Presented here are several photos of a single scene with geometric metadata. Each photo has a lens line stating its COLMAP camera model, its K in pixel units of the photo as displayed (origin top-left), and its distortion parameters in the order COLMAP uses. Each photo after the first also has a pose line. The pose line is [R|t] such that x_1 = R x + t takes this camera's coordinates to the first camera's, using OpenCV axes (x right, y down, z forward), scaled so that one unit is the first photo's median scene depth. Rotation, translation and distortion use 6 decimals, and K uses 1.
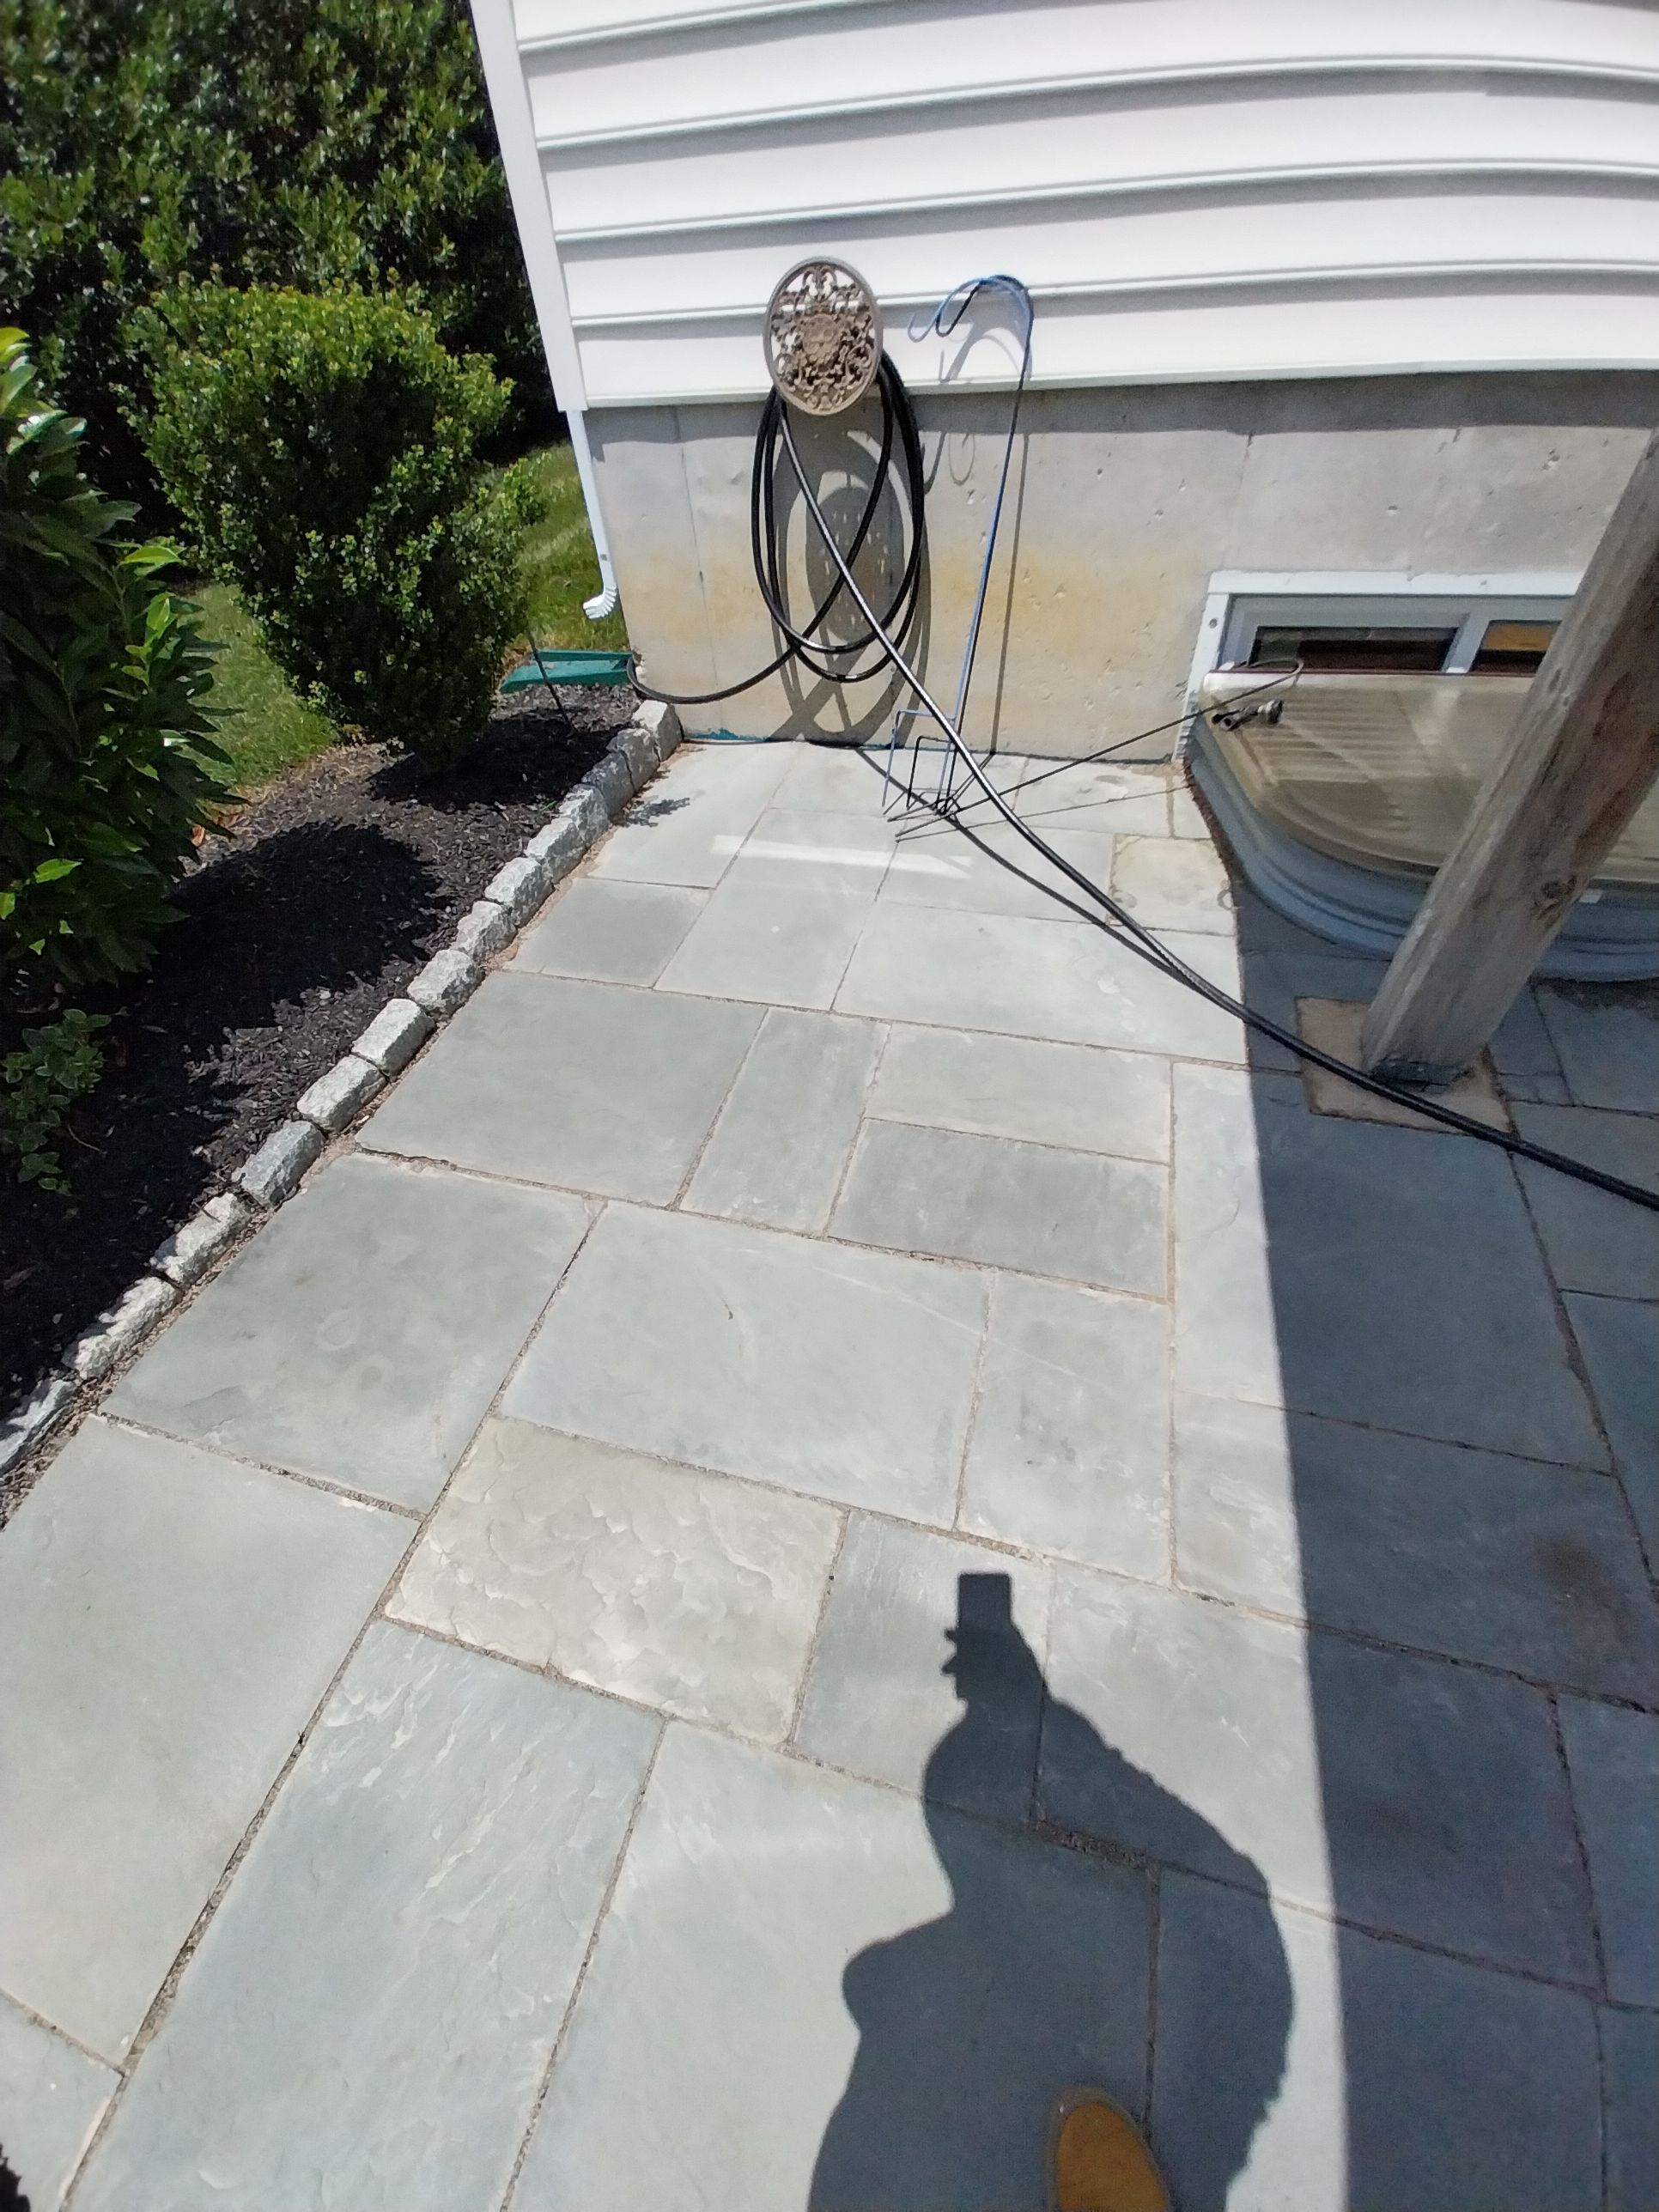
lens RADIAL K [[869.8, 0, 825.9], [0, 869.8, 1106.1], [0, 0, 1]] dist [0.012128, -0.008898]
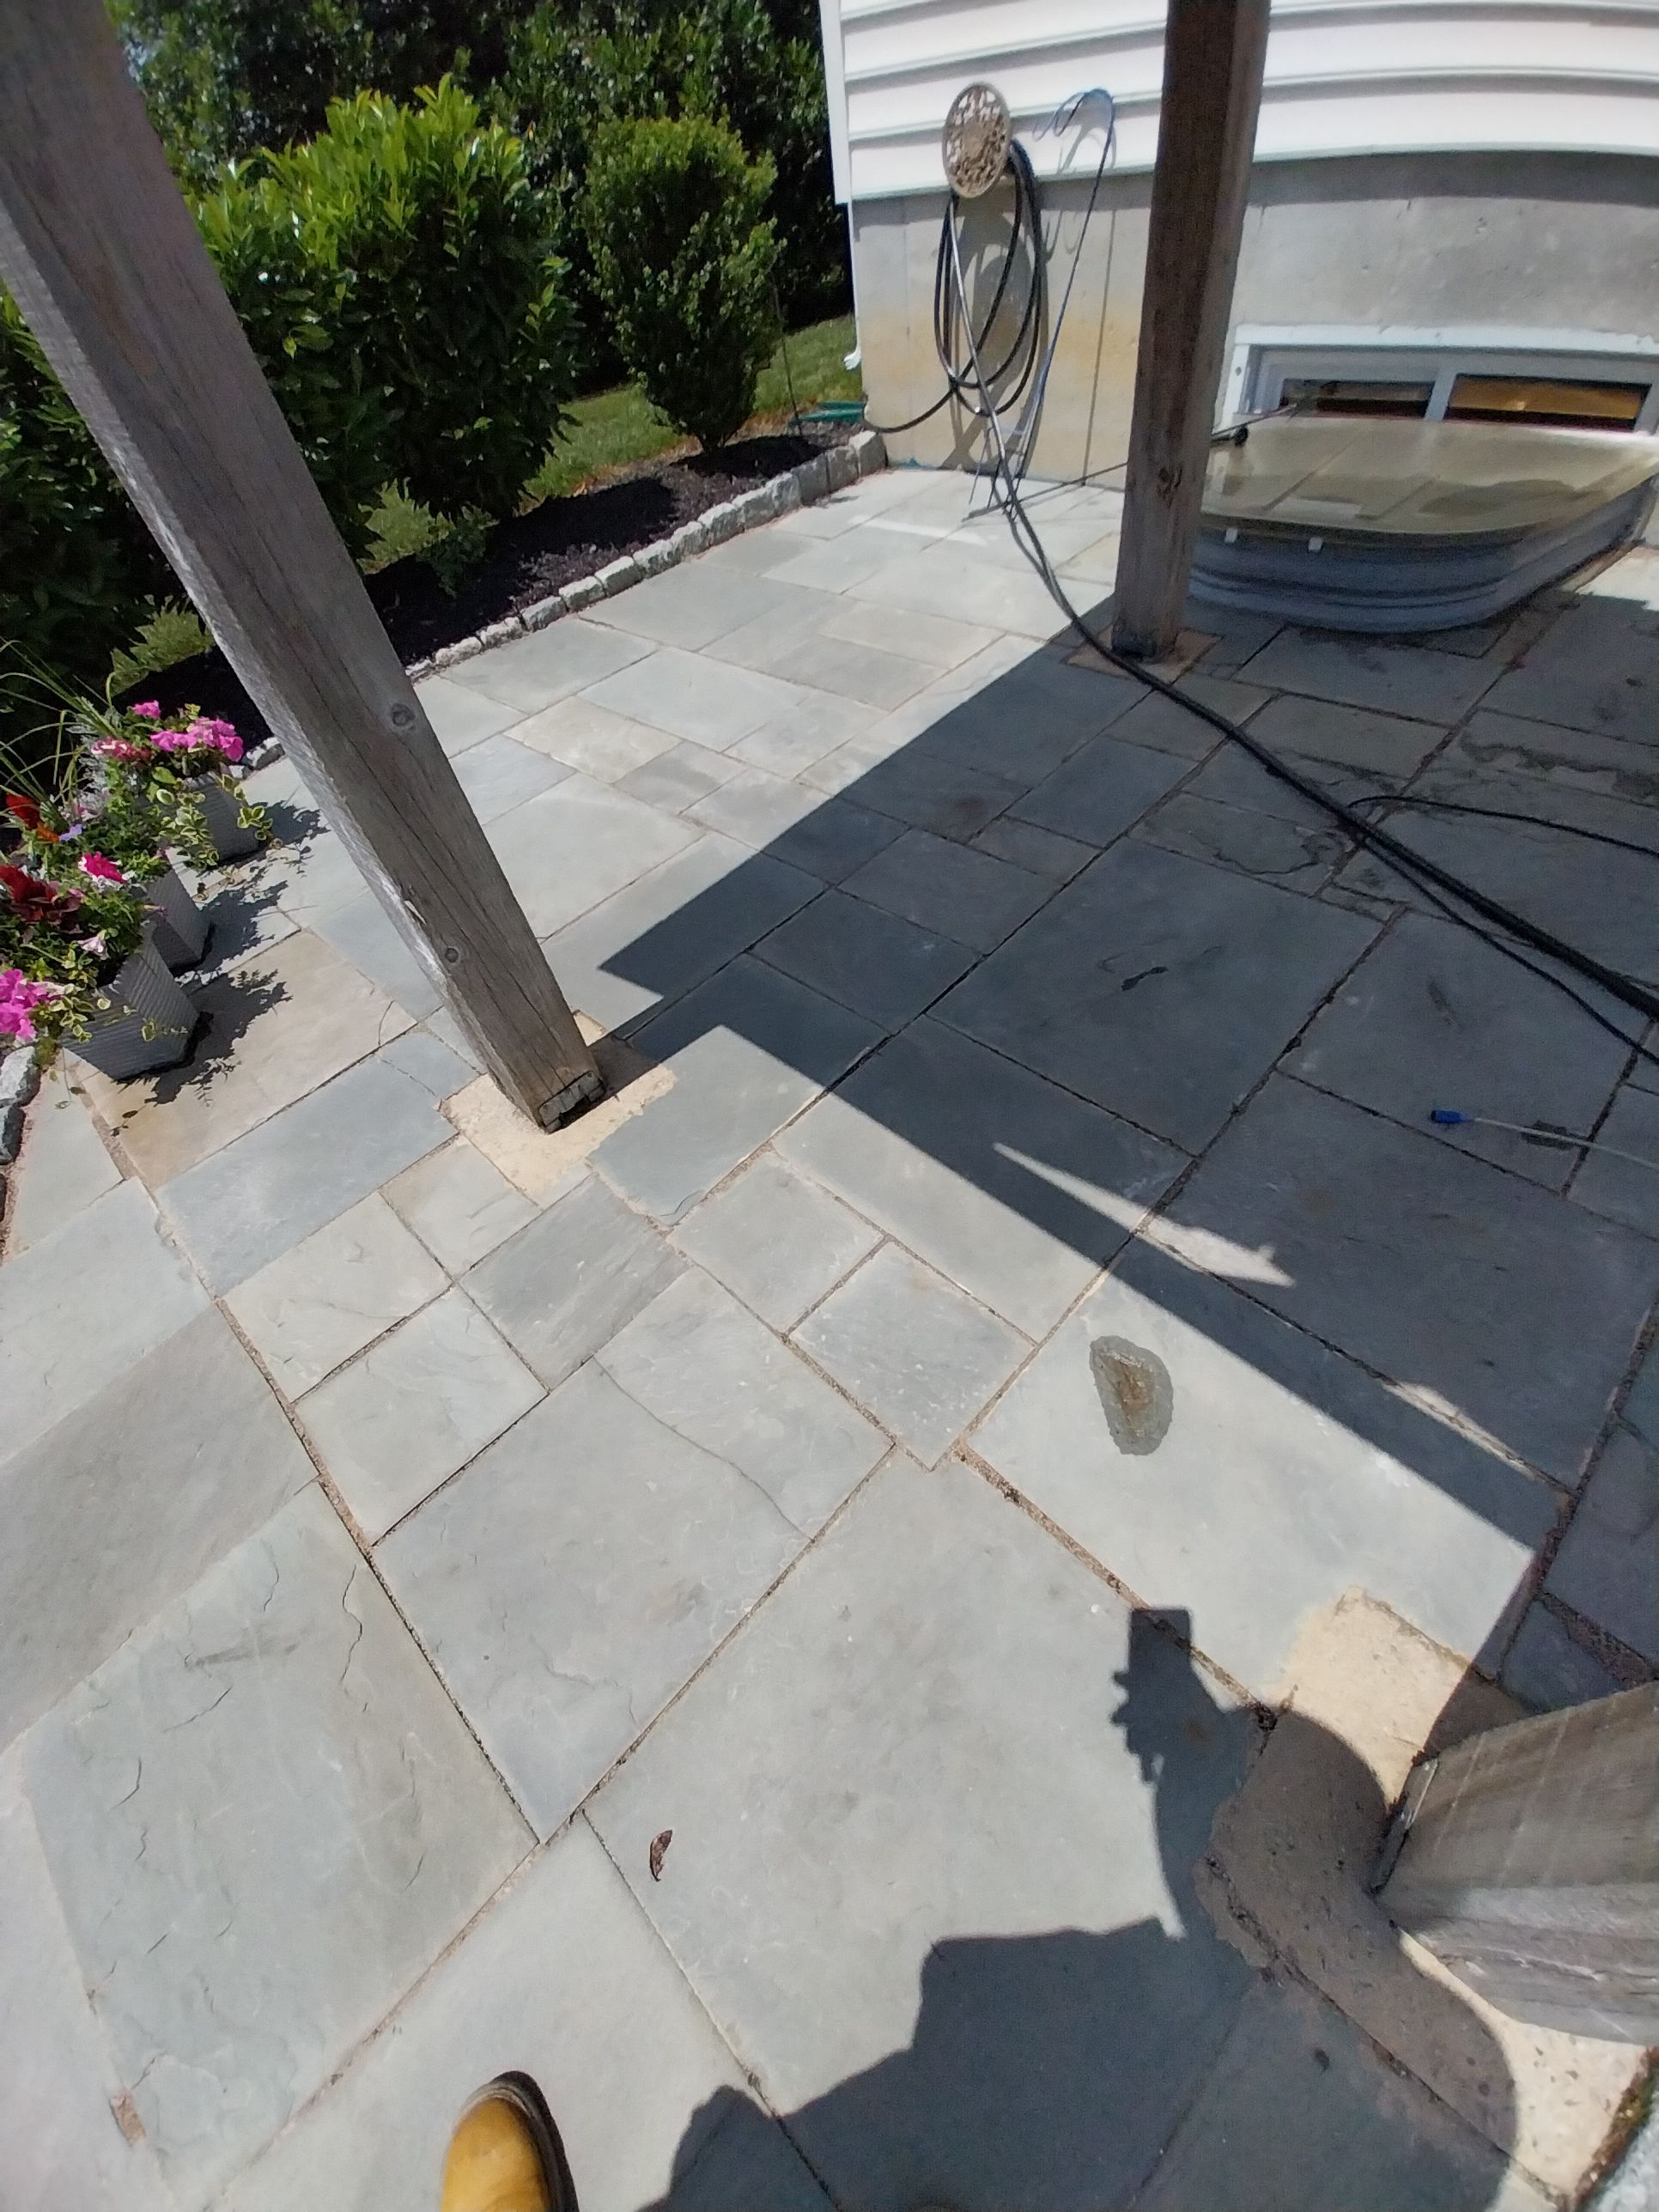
lens RADIAL K [[869.8, 0, 824.6], [0, 869.8, 1094.7], [0, 0, 1]] dist [0.012128, -0.008898]
pose [[0.886854, 0.320880, -0.332453, 0.804727], [-0.291337, 0.946807, 0.136675, 0.551080], [0.358625, -0.024354, 0.933164, -0.536080]]
